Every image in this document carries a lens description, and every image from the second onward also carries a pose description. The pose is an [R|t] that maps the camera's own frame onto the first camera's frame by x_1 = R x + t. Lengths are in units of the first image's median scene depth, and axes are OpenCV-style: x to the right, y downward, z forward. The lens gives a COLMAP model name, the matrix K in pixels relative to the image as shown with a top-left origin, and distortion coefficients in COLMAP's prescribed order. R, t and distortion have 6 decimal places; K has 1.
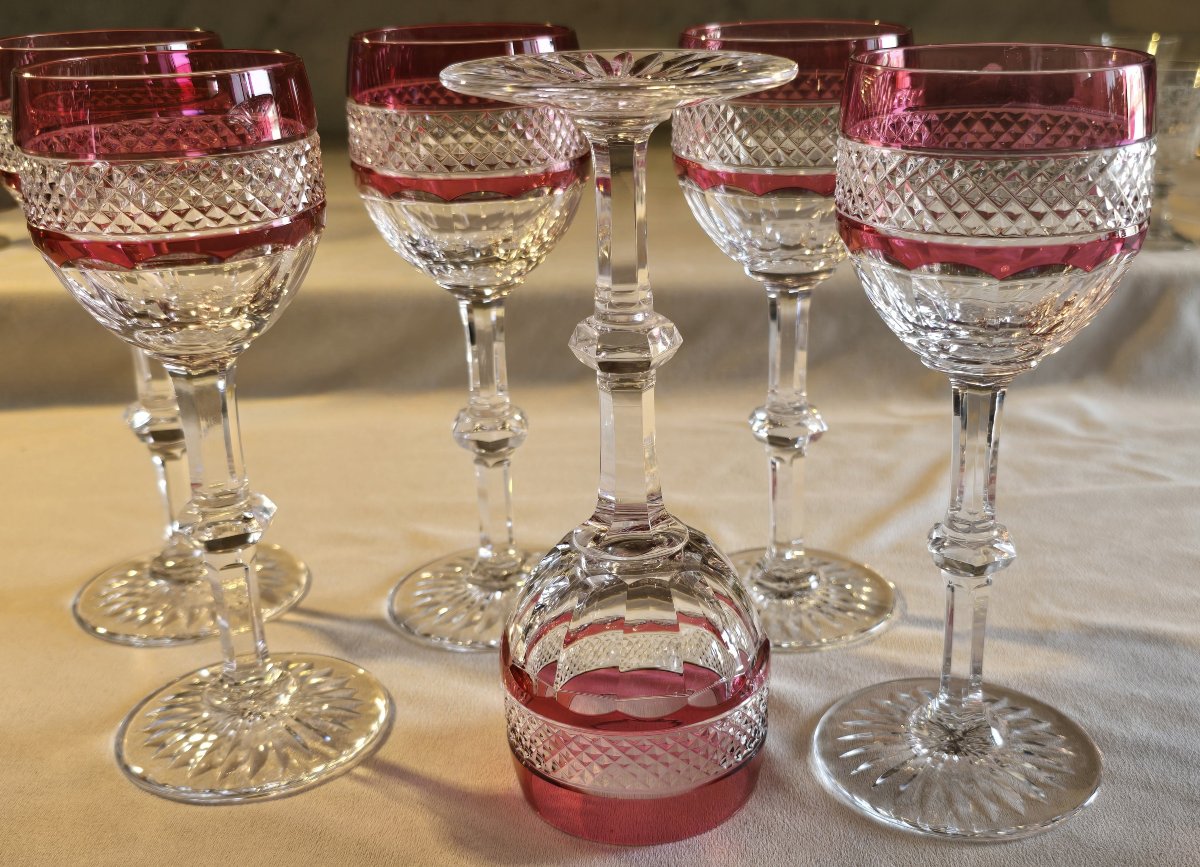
lens RADIAL K [[1380.3, 0, 646.3], [0, 1380.3, 496.6], [0, 0, 1]] dist [0.029554, -0.008319]
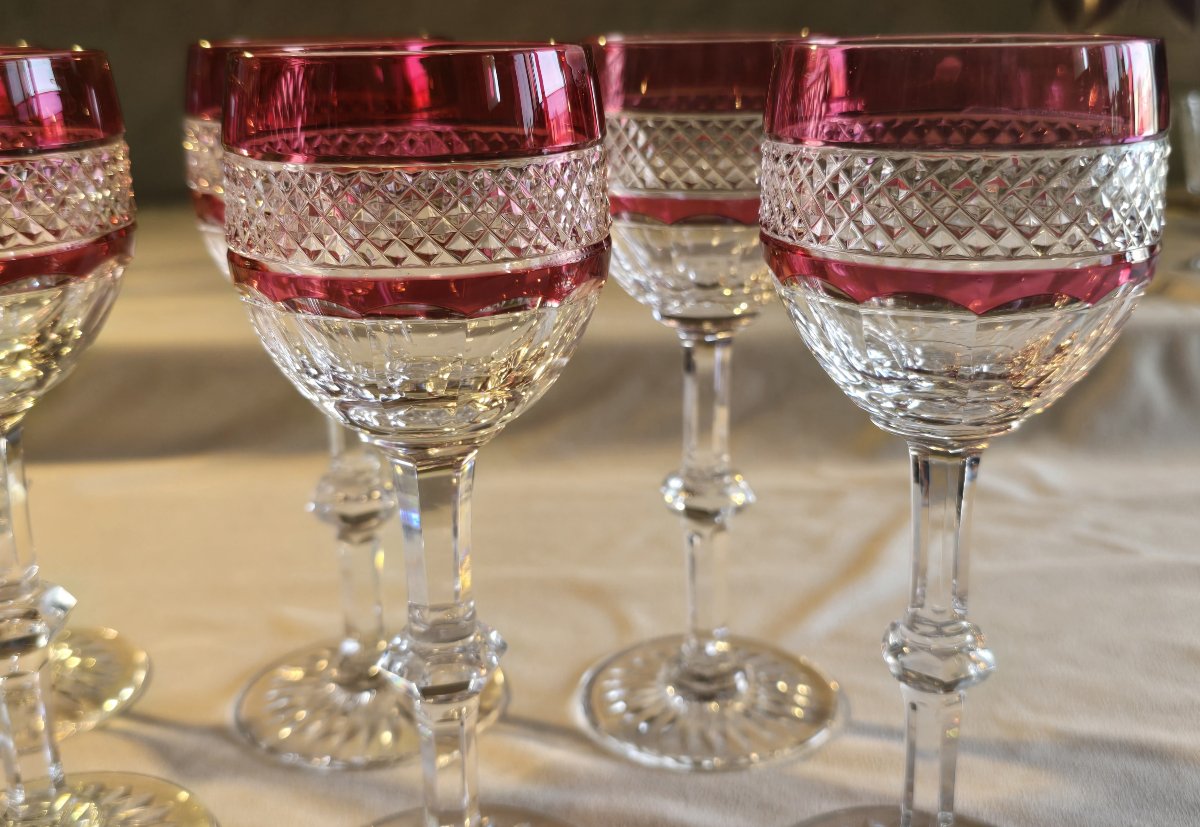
lens RADIAL K [[1283.0, 0, 600.8], [0, 1283.0, 415.9], [0, 0, 1]] dist [0.083116, -0.256989]
pose [[0.999896, -0.000659, 0.014421, 0.028053], [0.002099, 0.994980, -0.100051, -0.022895], [-0.014283, 0.100071, 0.994878, 0.226529]]
